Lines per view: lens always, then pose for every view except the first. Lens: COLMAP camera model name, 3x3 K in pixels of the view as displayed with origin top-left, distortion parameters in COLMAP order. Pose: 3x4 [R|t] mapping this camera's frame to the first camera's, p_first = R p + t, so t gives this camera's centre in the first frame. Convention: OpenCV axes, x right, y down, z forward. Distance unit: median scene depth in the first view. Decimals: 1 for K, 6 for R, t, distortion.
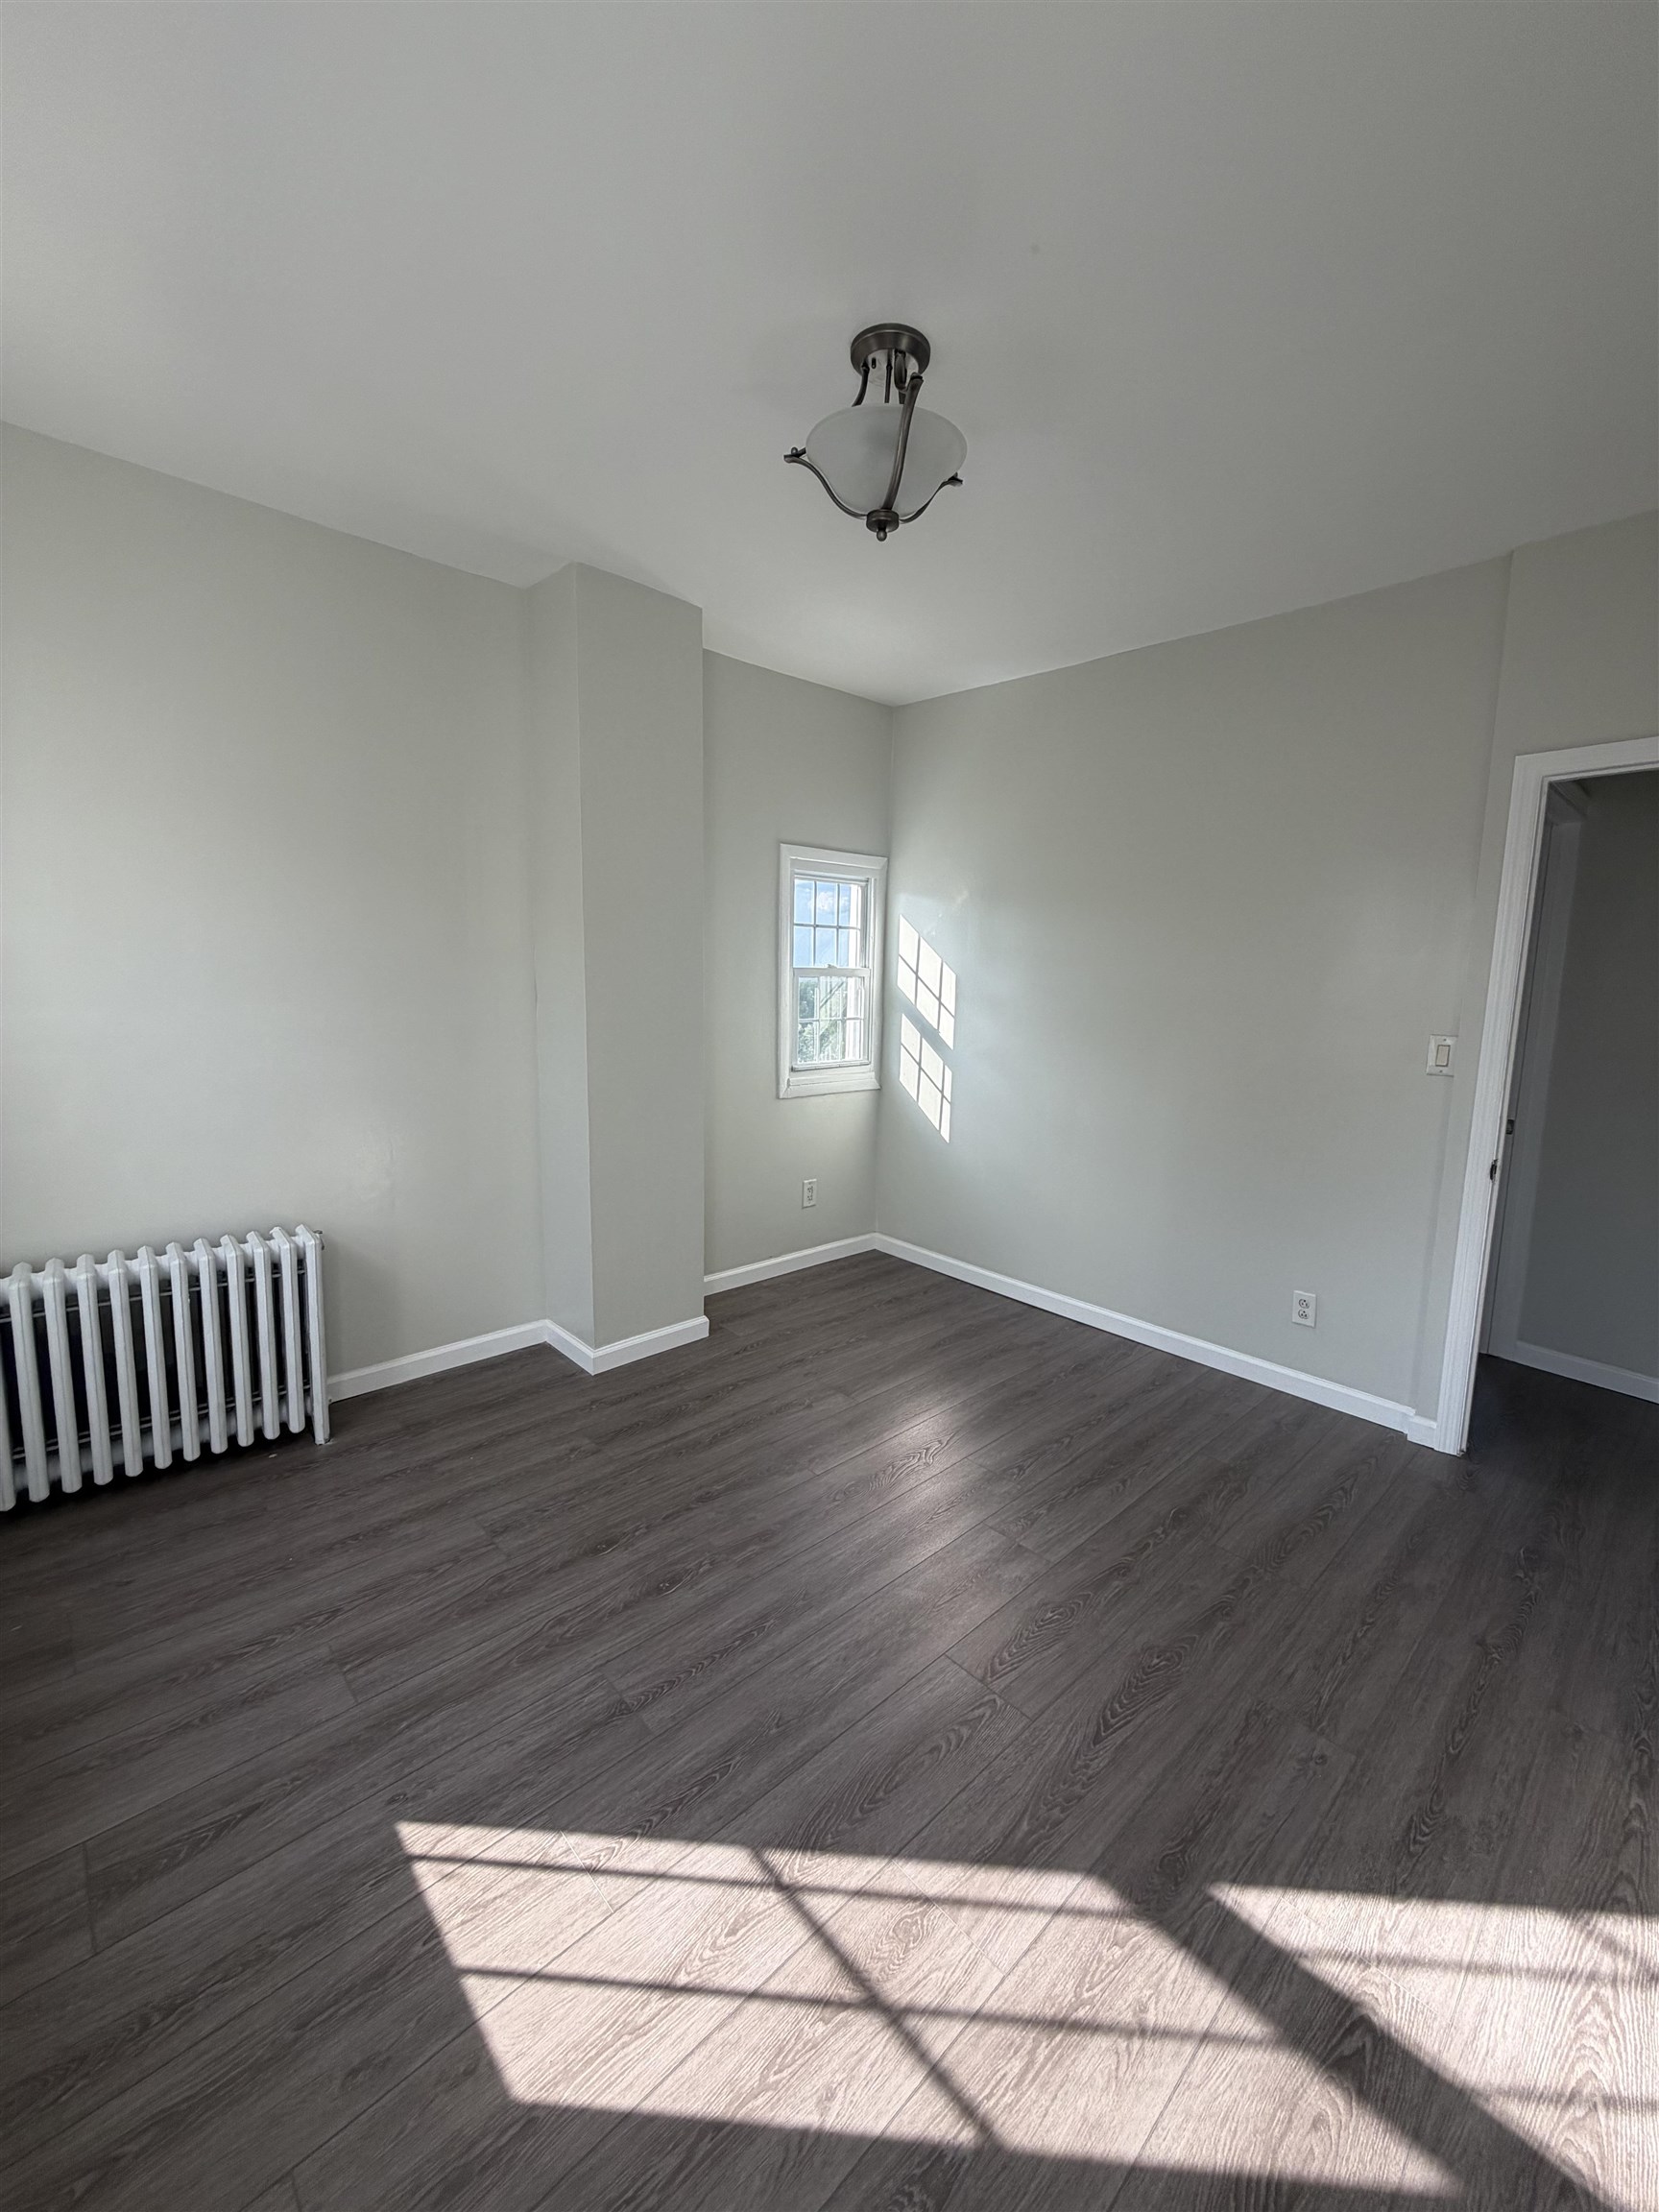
lens RADIAL K [[878.1, 0, 836.8], [0, 878.1, 1094.1], [0, 0, 1]] dist [-0.000281, 0.000202]
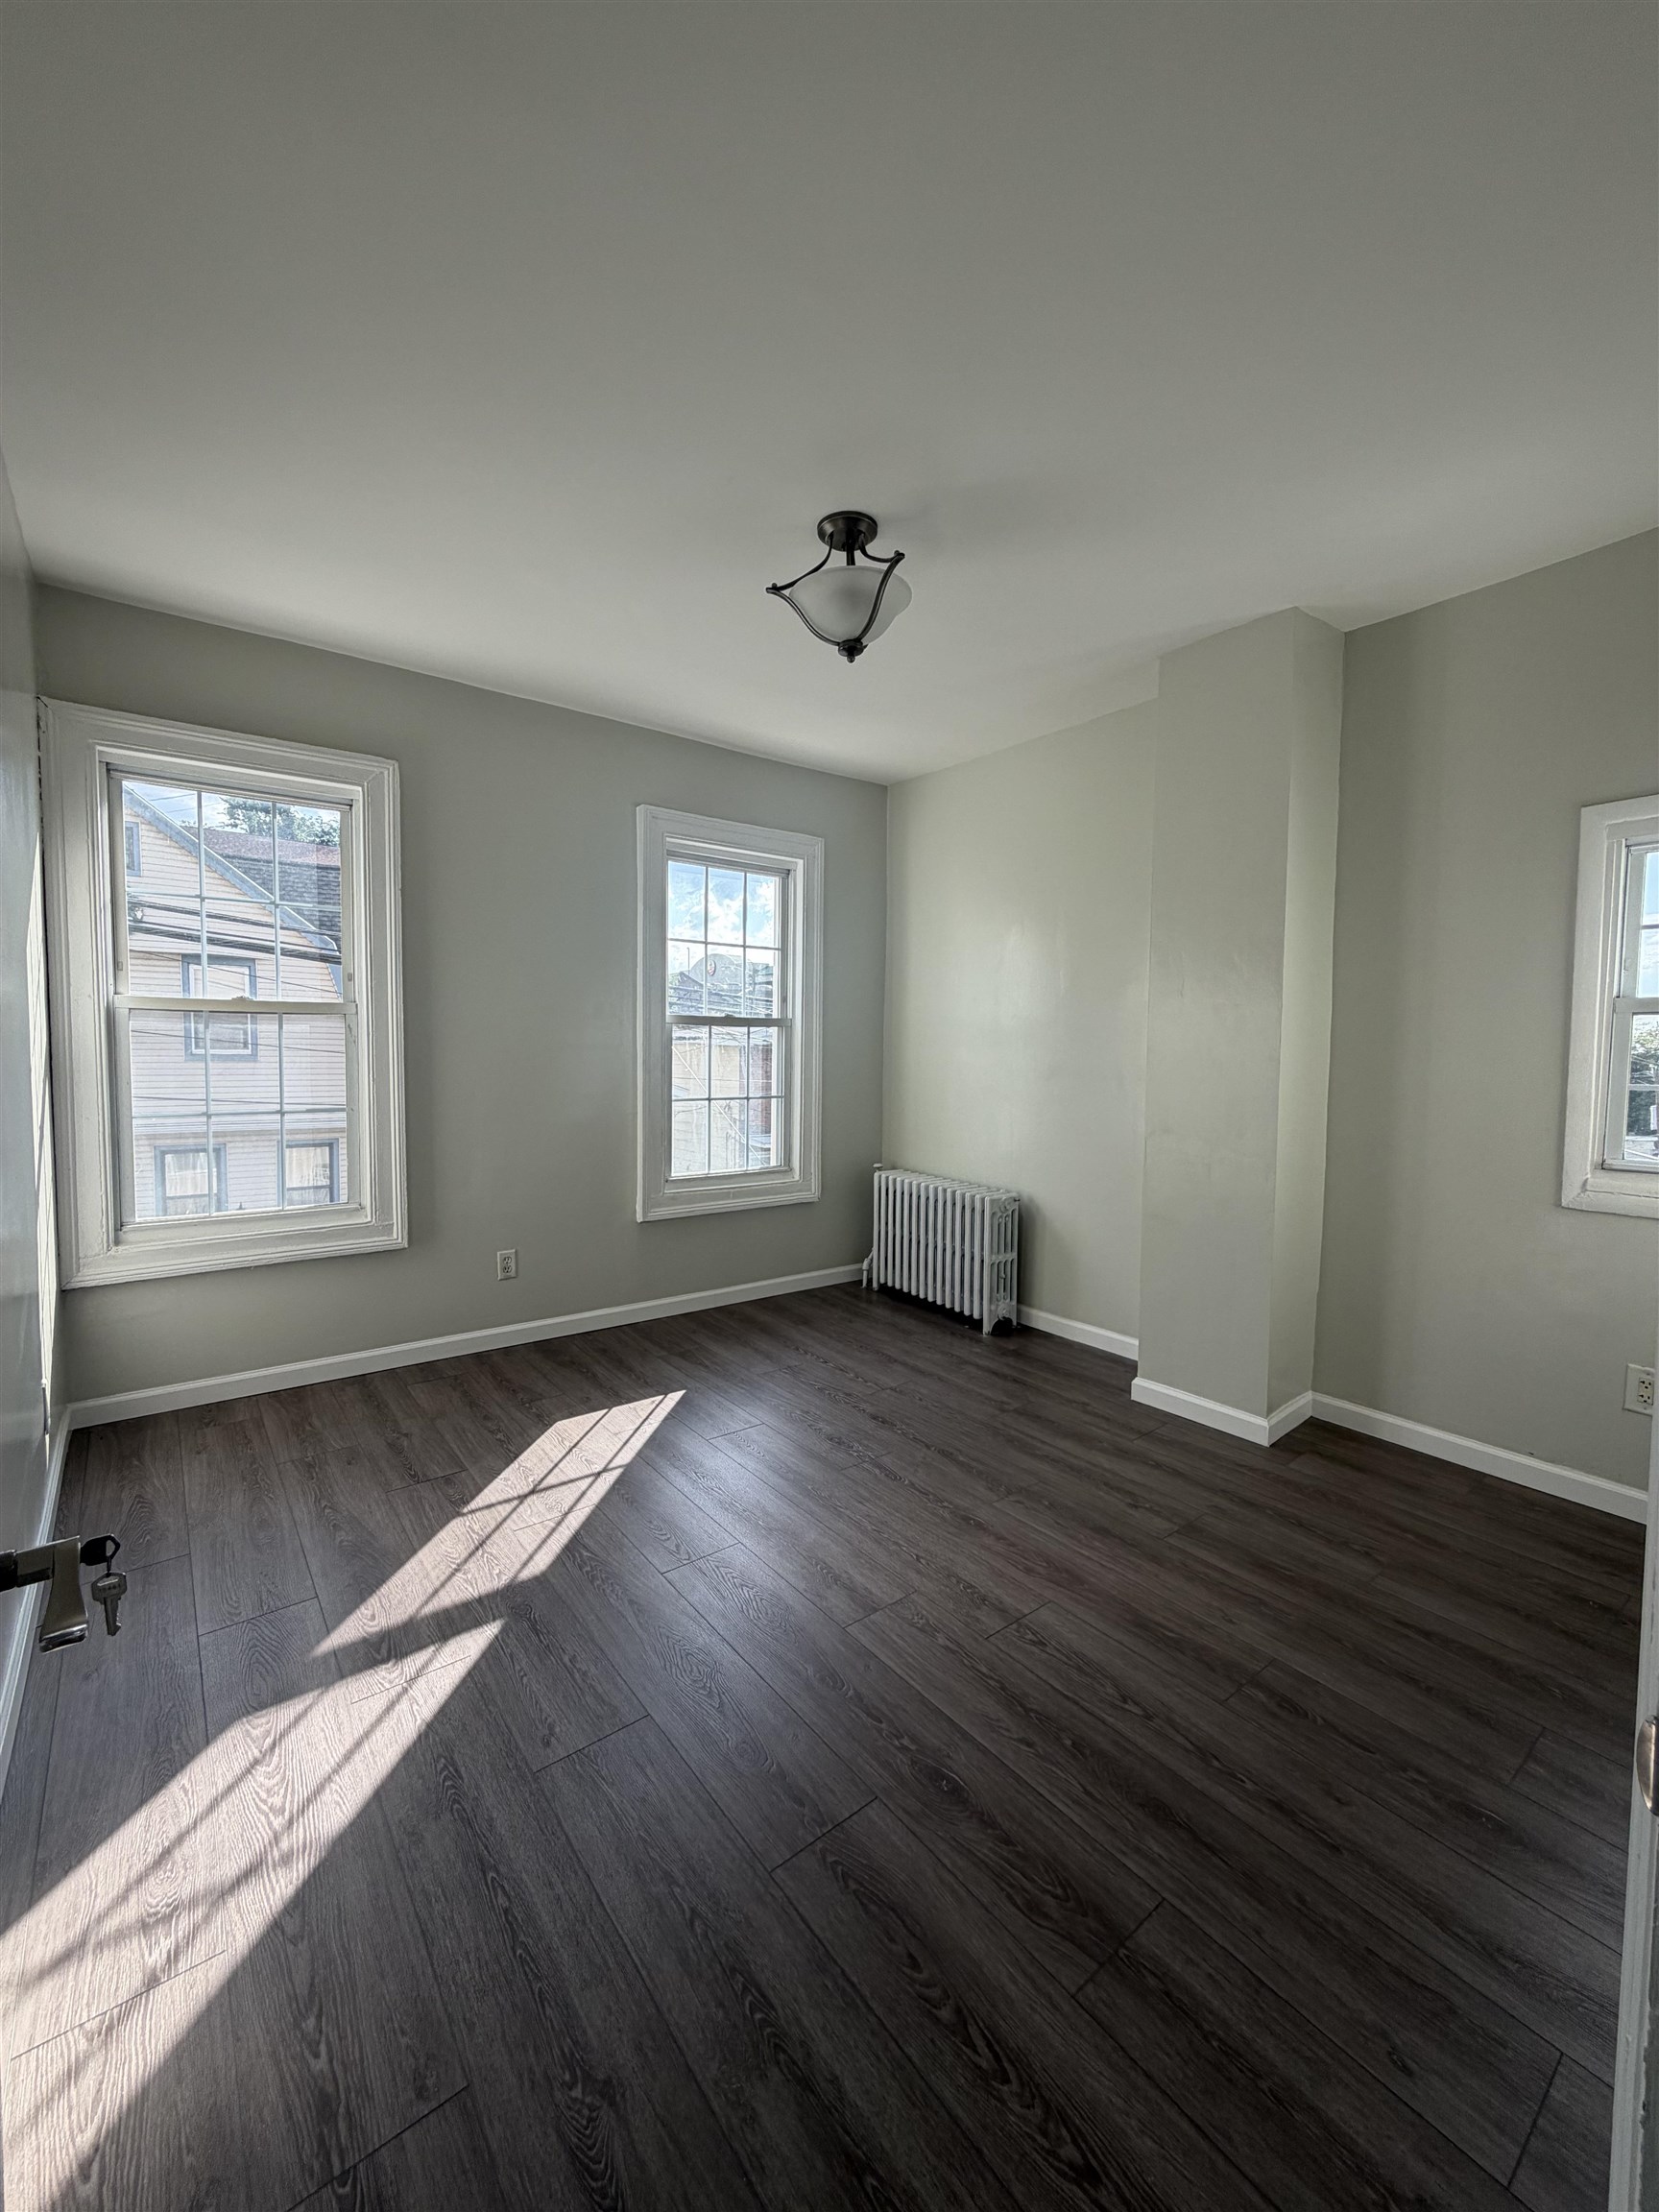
lens RADIAL K [[878.1, 0, 827.3], [0, 878.1, 1098.6], [0, 0, 1]] dist [-0.000281, 0.000202]
pose [[-0.093198, 0.035149, -0.995027, 1.647745], [-0.149259, 0.987590, 0.048866, -0.064395], [0.984396, 0.153071, -0.086795, 1.427800]]
